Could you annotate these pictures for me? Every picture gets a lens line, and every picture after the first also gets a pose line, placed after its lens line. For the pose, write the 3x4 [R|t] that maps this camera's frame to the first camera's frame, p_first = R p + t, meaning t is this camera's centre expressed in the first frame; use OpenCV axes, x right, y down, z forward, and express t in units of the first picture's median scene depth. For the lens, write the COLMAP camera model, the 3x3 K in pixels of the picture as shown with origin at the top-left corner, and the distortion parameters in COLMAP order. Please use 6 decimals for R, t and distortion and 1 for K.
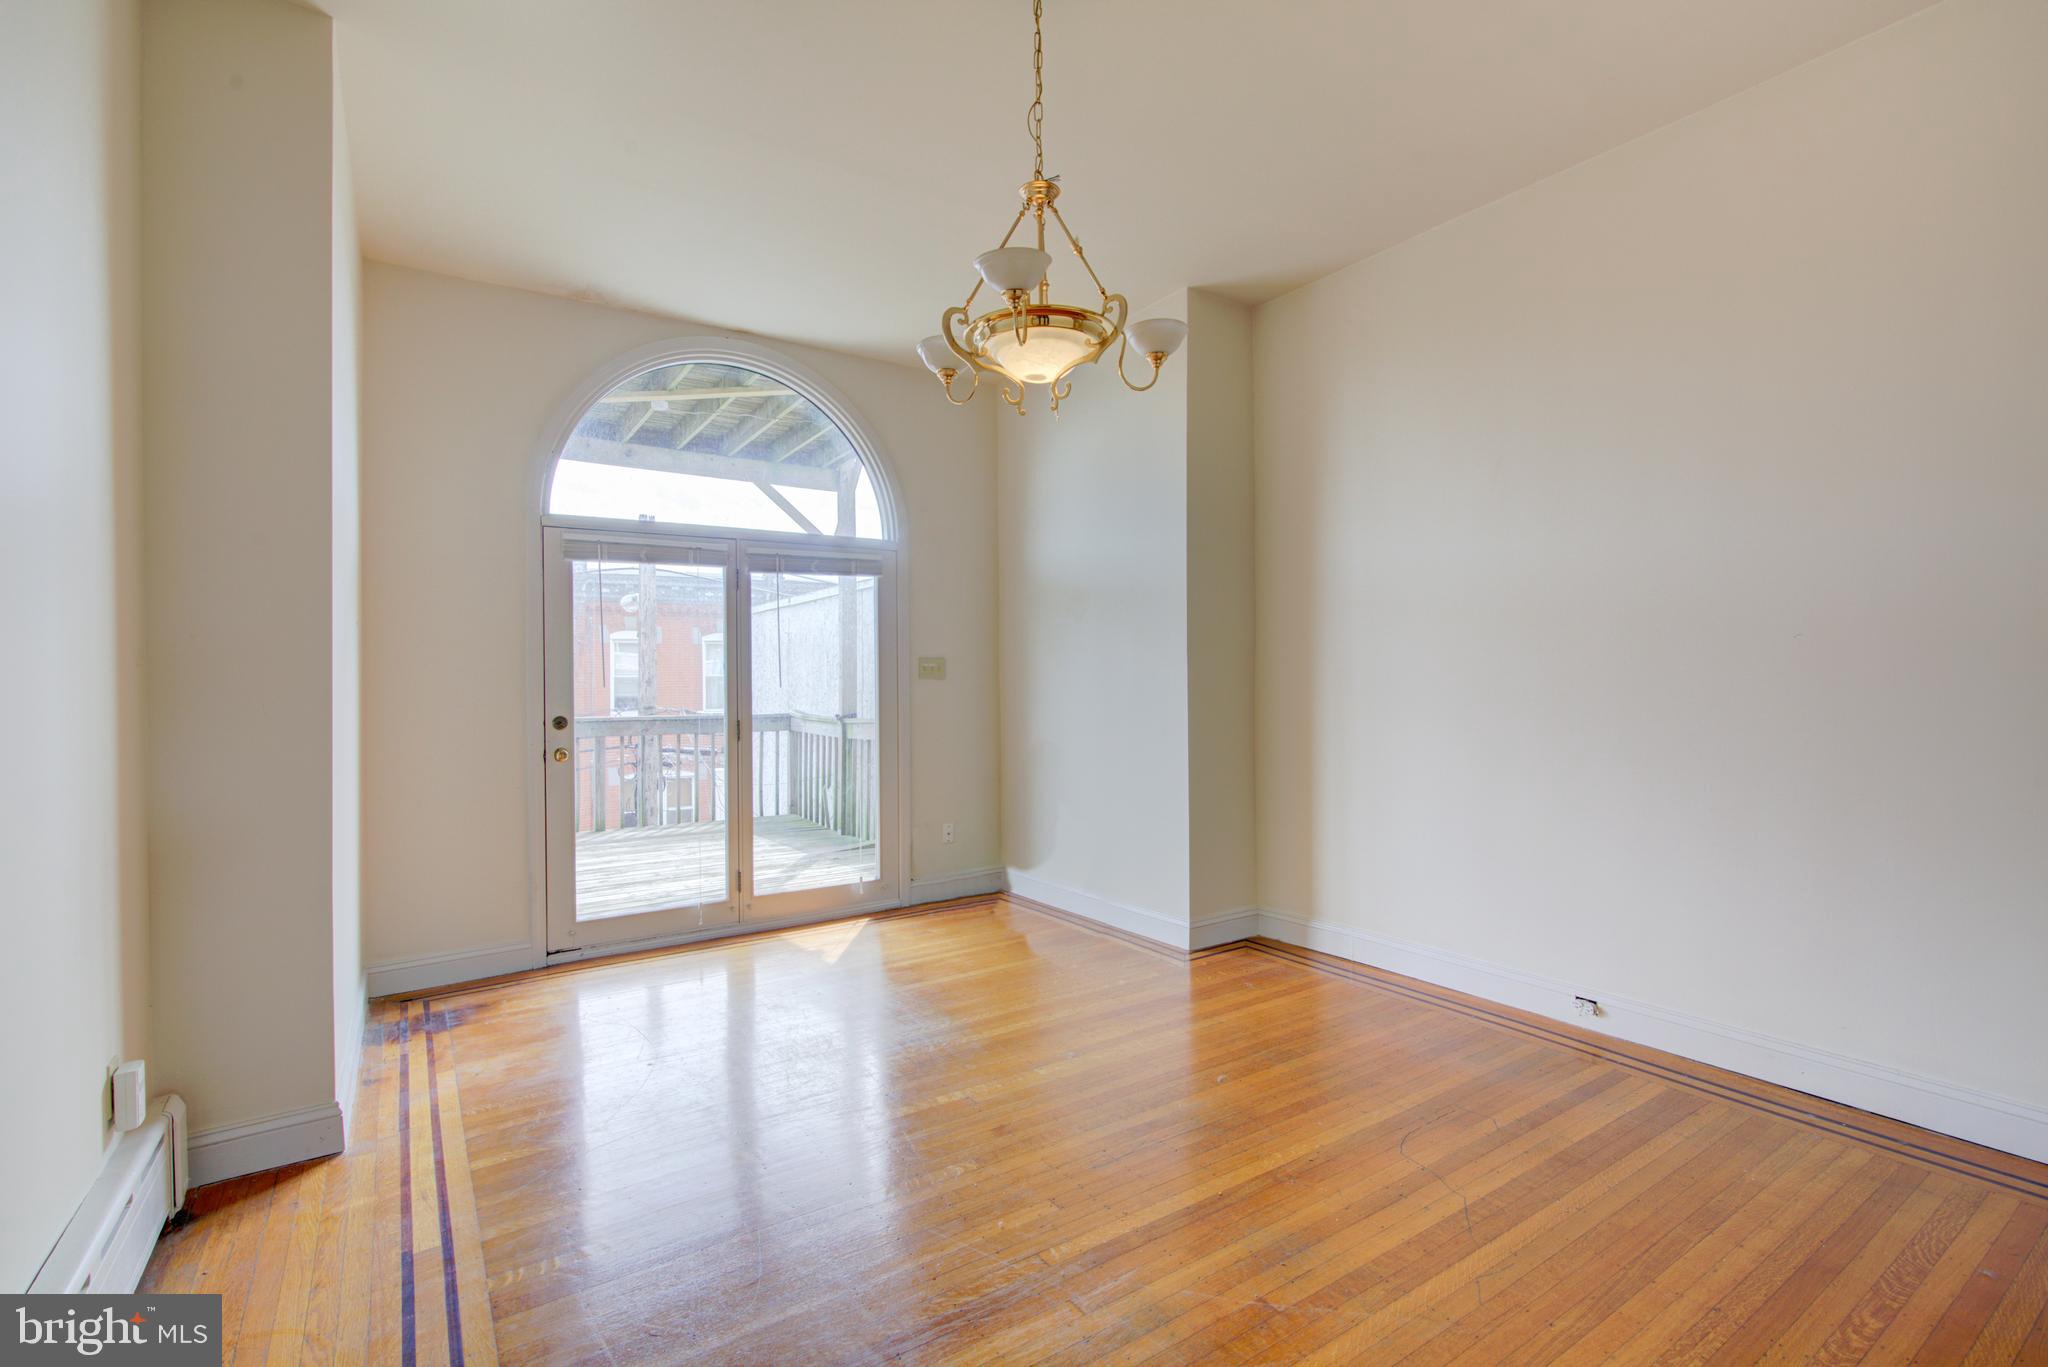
lens RADIAL K [[918.4, 0, 1022.8], [0, 918.4, 686.5], [0, 0, 1]] dist [0.013069, 0.002255]
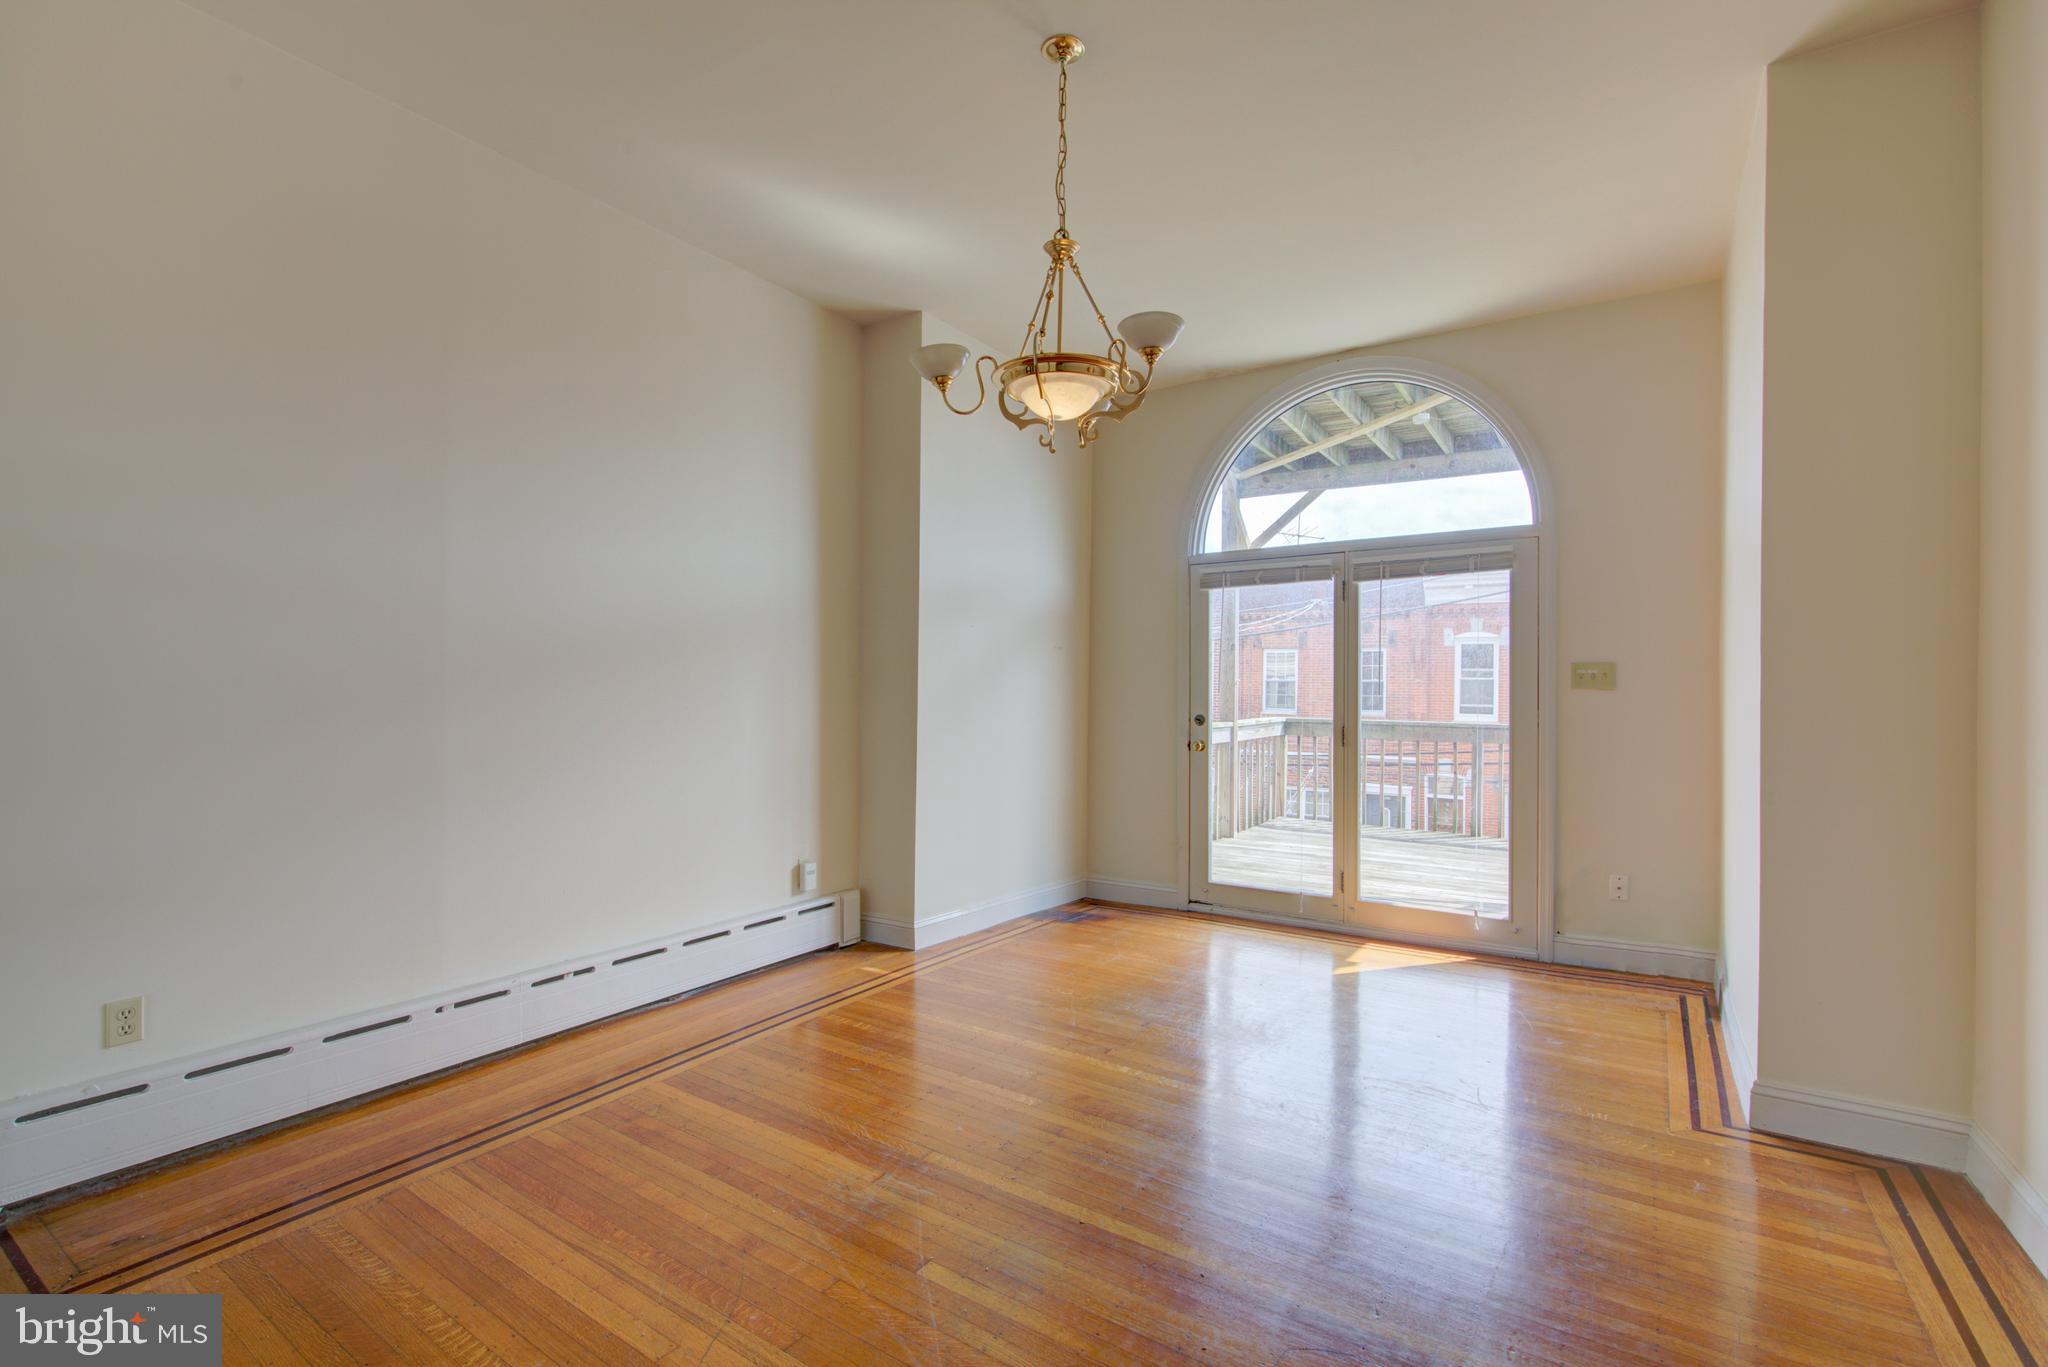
lens RADIAL K [[918.4, 0, 1019.4], [0, 918.4, 688.2], [0, 0, 1]] dist [0.013069, 0.002255]
pose [[0.395661, 0.012703, -0.918309, 0.507088], [-0.014232, 0.999869, 0.007699, -0.009373], [0.918286, 0.010023, 0.395790, 0.257514]]
